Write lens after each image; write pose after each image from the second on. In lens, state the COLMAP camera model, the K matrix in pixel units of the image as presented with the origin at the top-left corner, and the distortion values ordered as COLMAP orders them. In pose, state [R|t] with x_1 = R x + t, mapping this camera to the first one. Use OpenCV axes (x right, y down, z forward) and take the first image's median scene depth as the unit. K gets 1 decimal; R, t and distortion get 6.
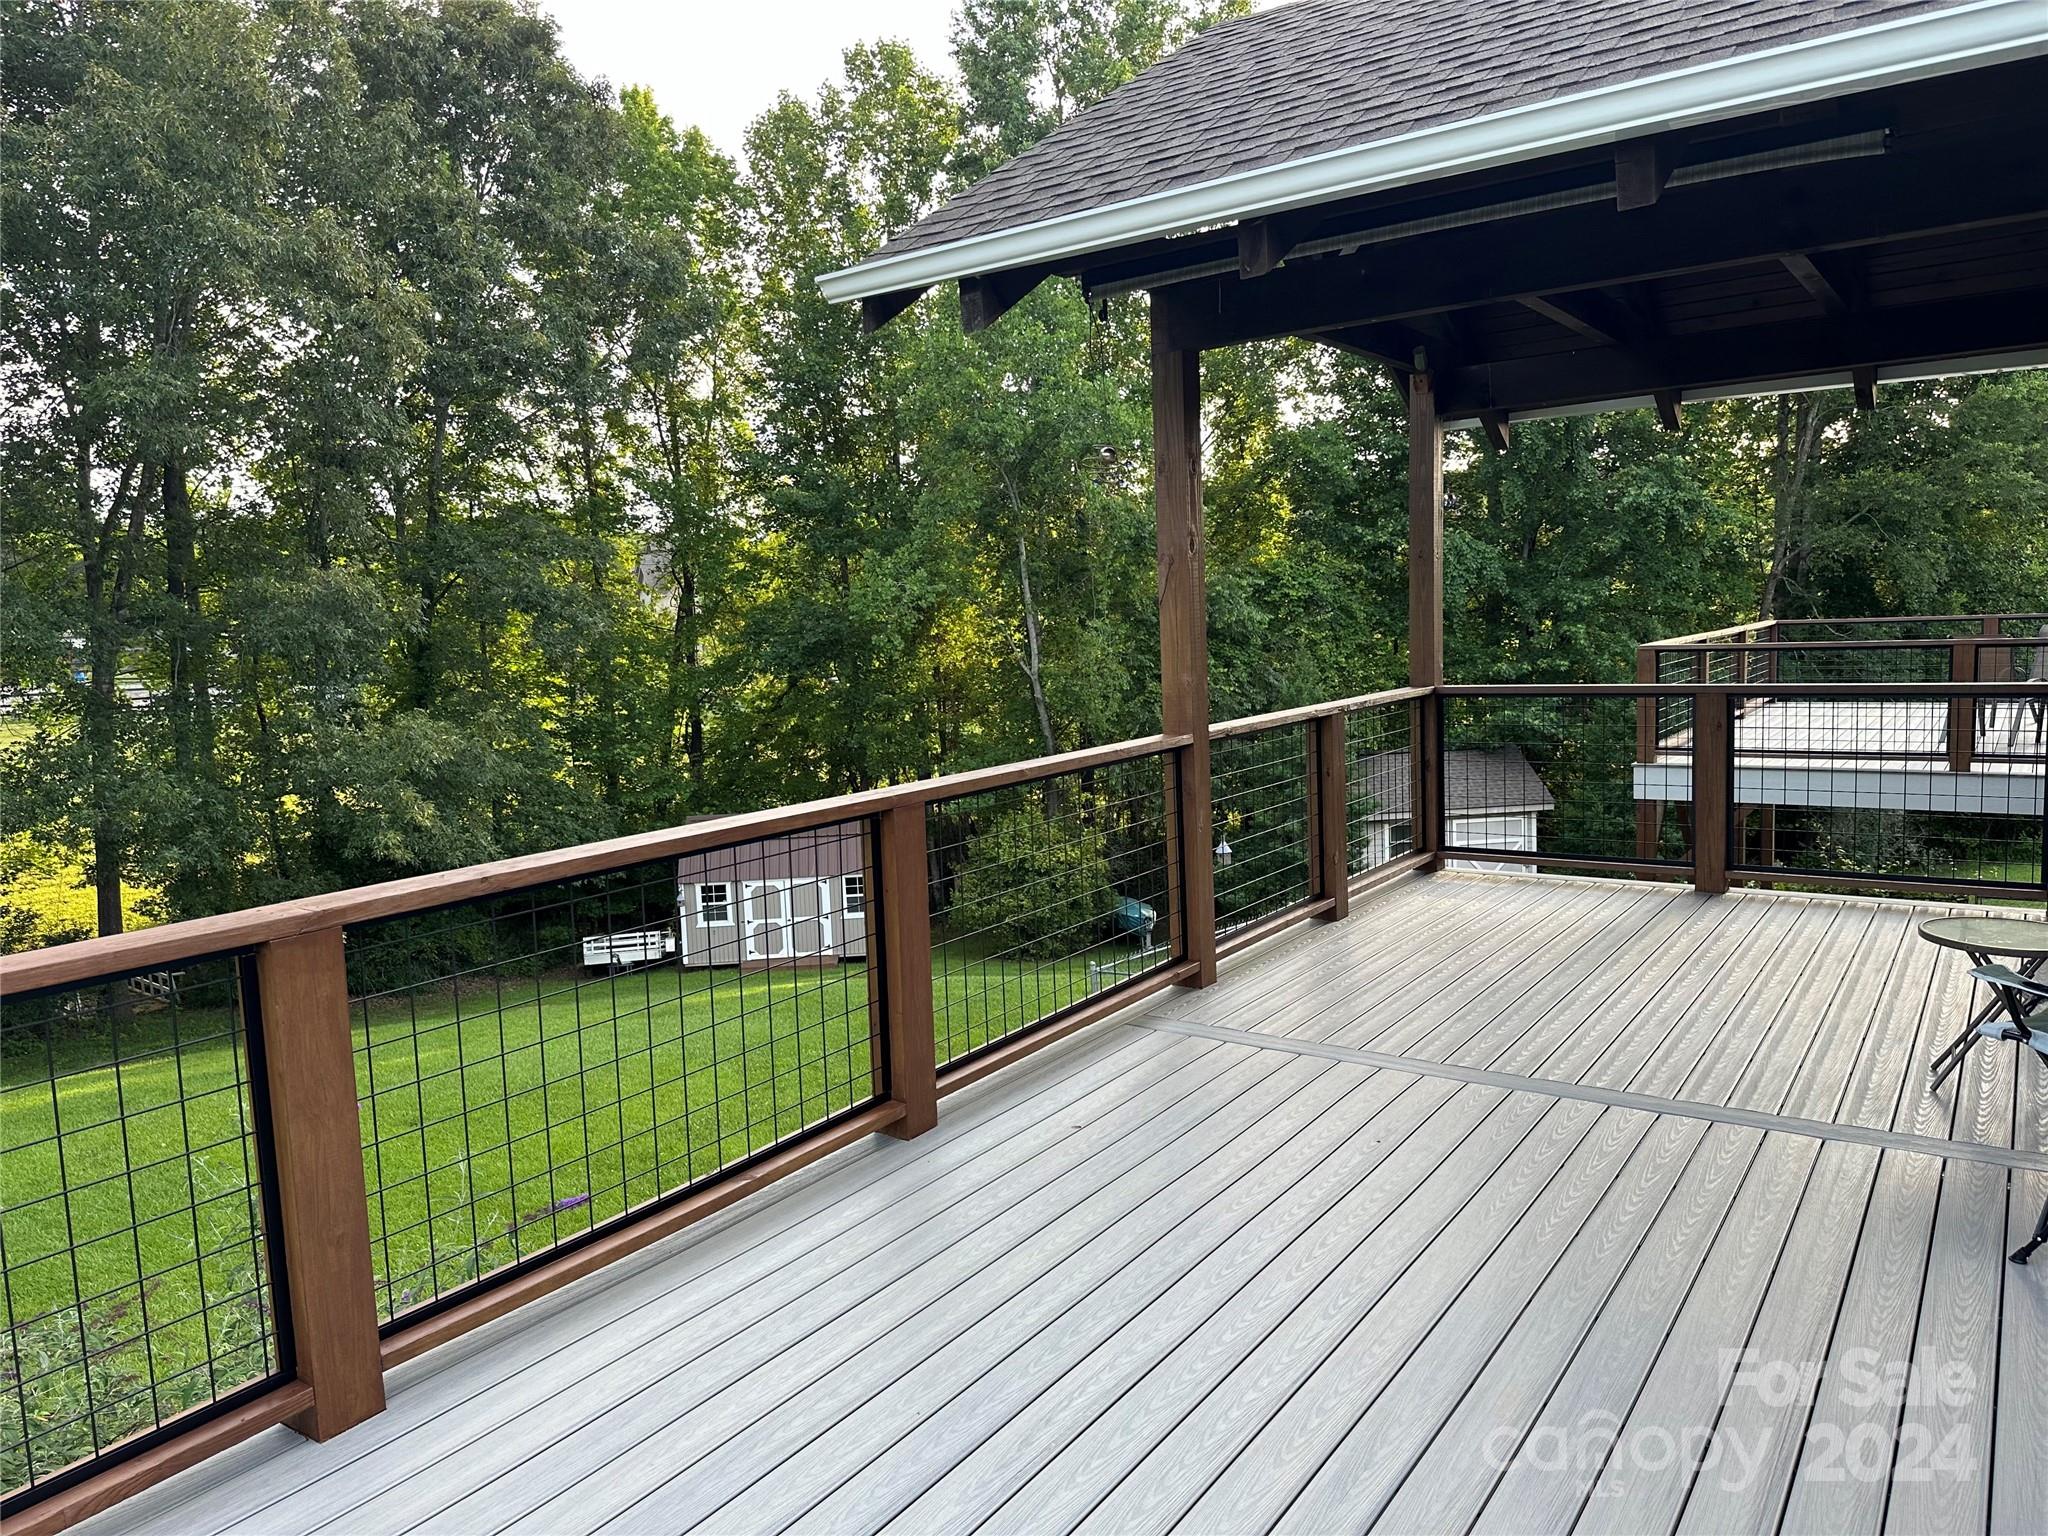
lens RADIAL K [[1416.5, 0, 1044.8], [0, 1416.5, 742.1], [0, 0, 1]] dist [0.111699, -0.150199]
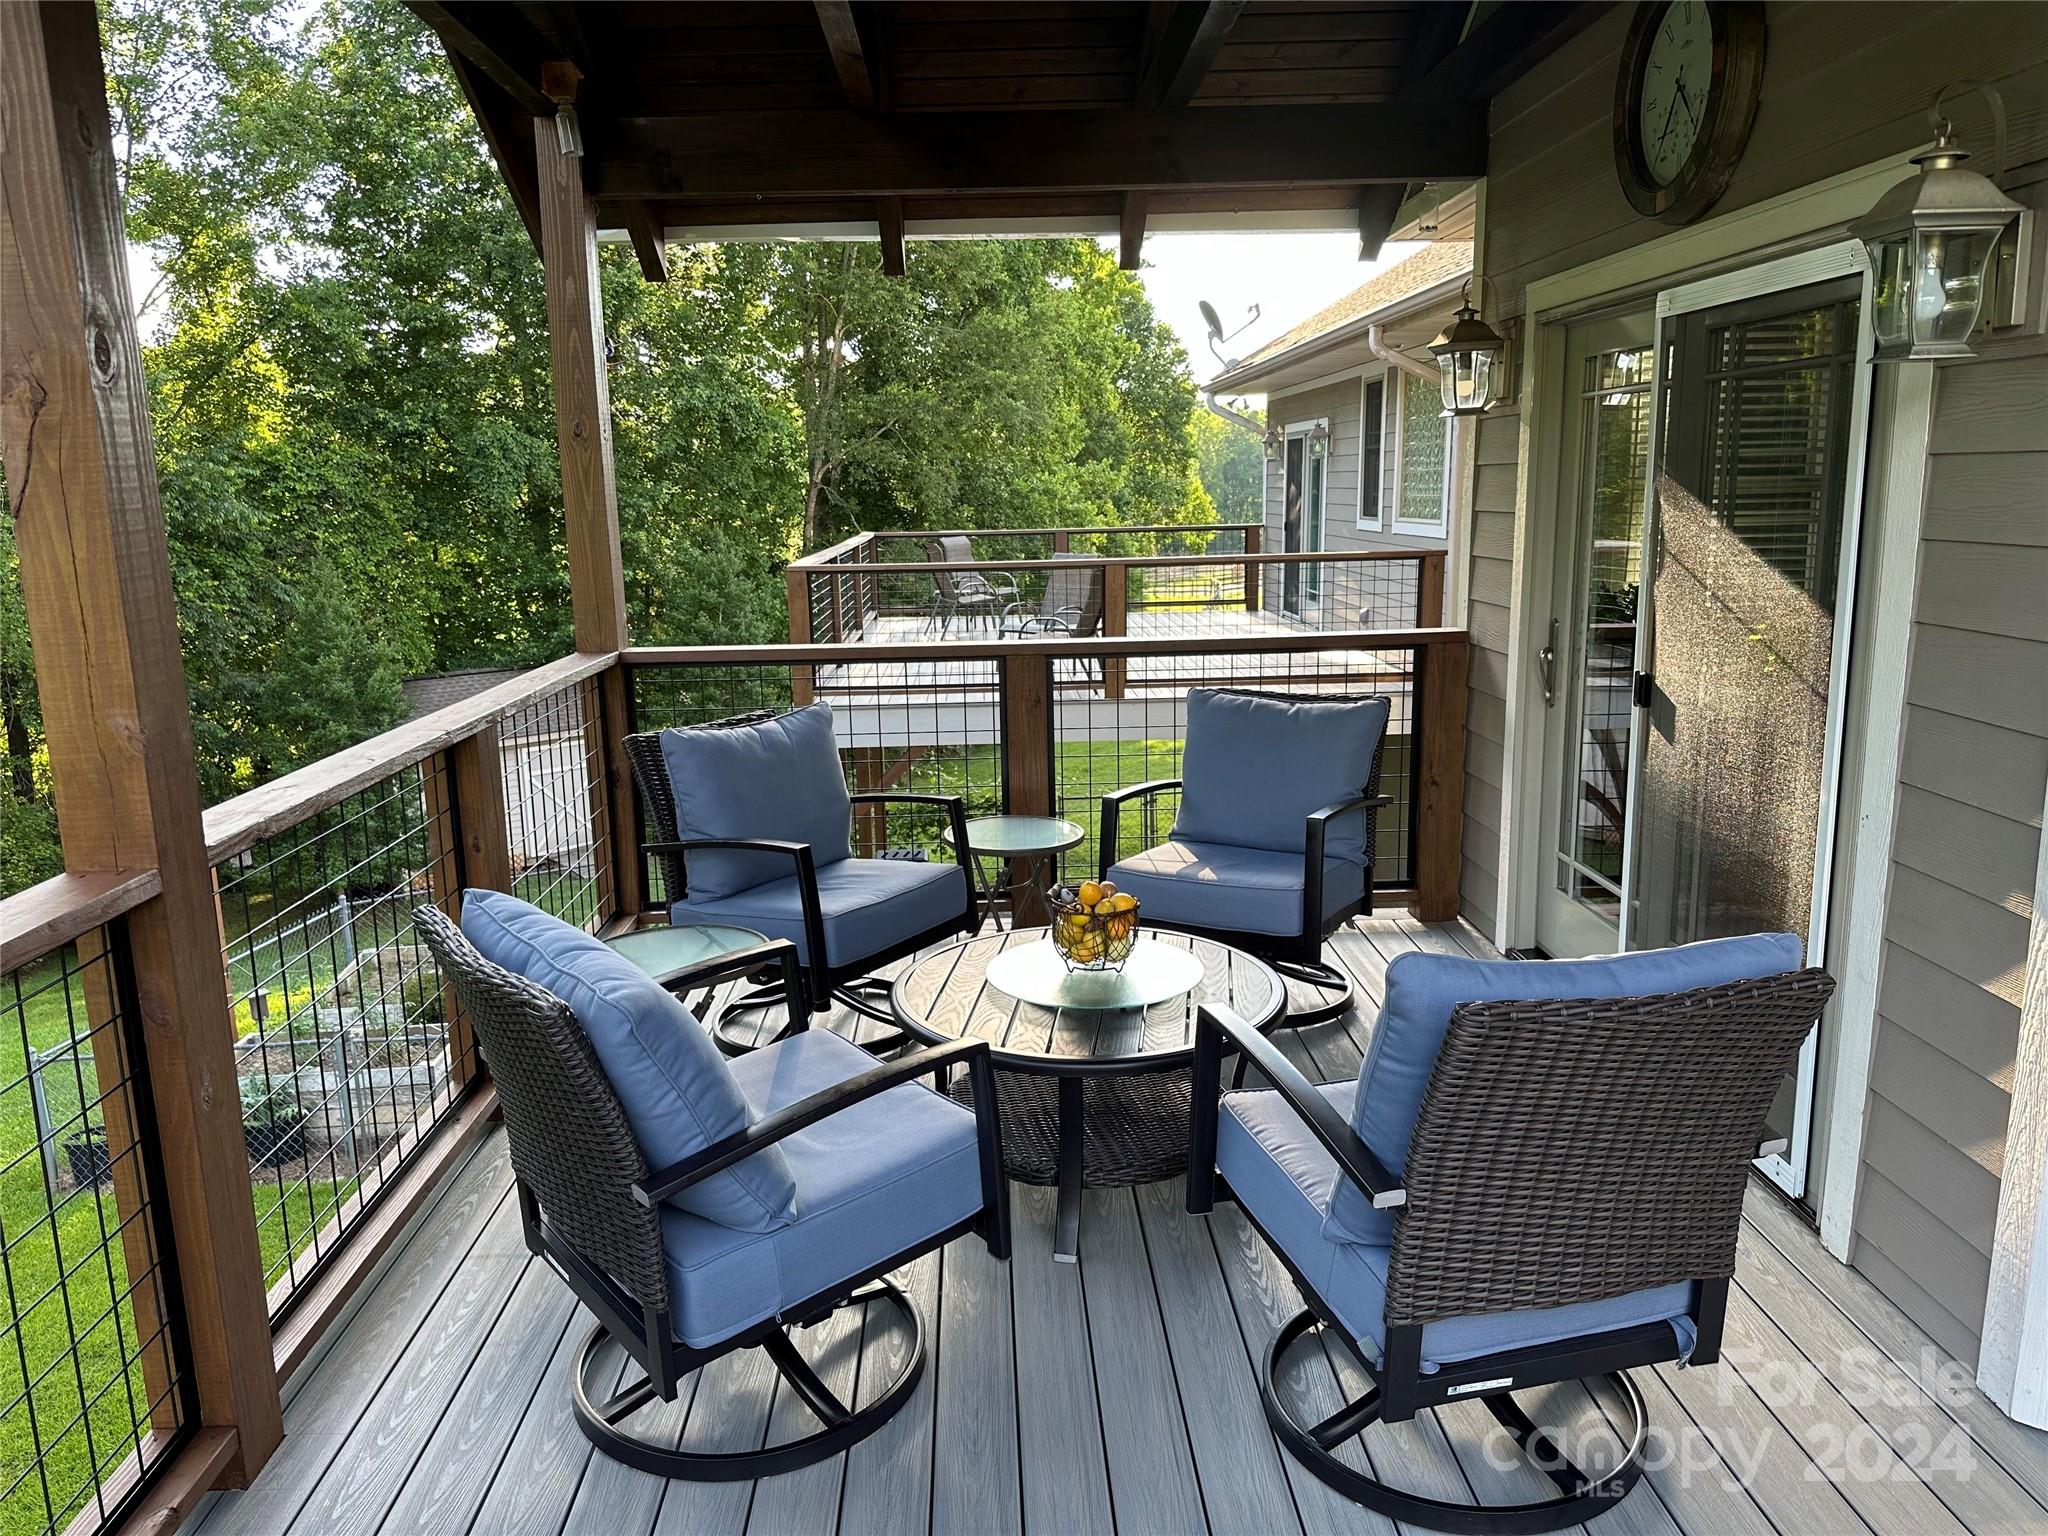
lens RADIAL K [[1416.5, 0, 1044.8], [0, 1416.5, 742.1], [0, 0, 1]] dist [0.111699, -0.150199]
pose [[0.798482, -0.085515, 0.595914, 0.016917], [0.044806, 0.995556, 0.082828, -0.015618], [-0.600348, -0.039436, 0.798766, 0.140537]]
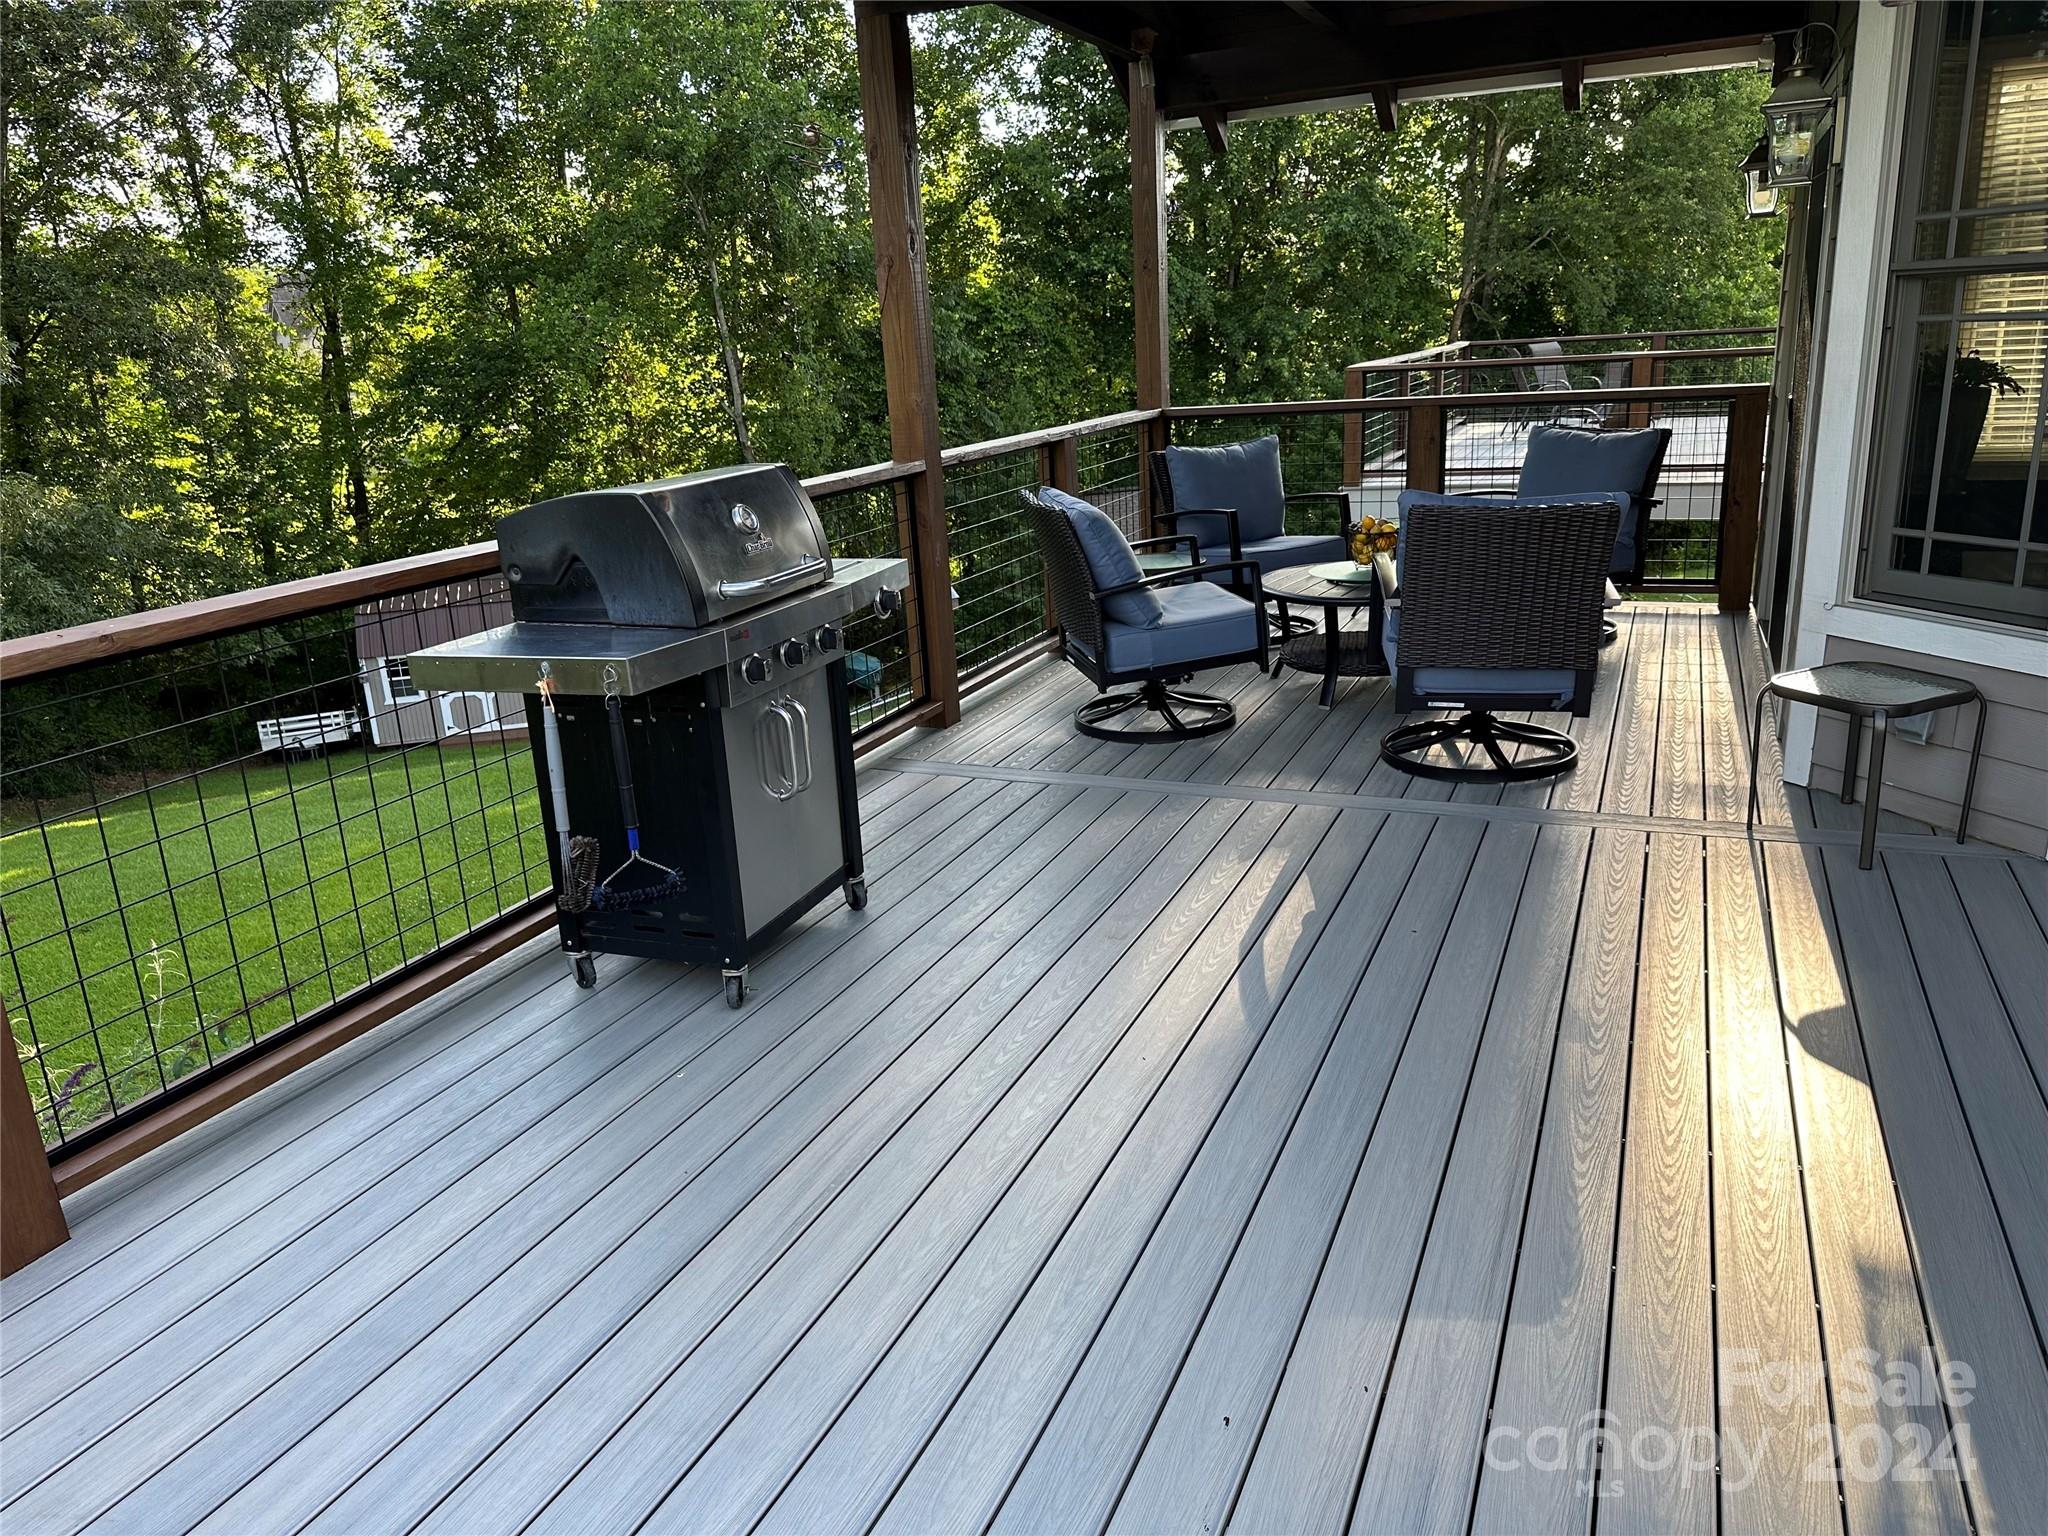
lens RADIAL K [[1443.4, 0, 1023.4], [0, 1443.4, 737.7], [0, 0, 1]] dist [0.034365, -0.051578]
pose [[0.982659, -0.064811, 0.173726, -0.001841], [0.034468, 0.984442, 0.172296, 0.003002], [-0.182190, -0.163320, 0.969605, 0.009254]]
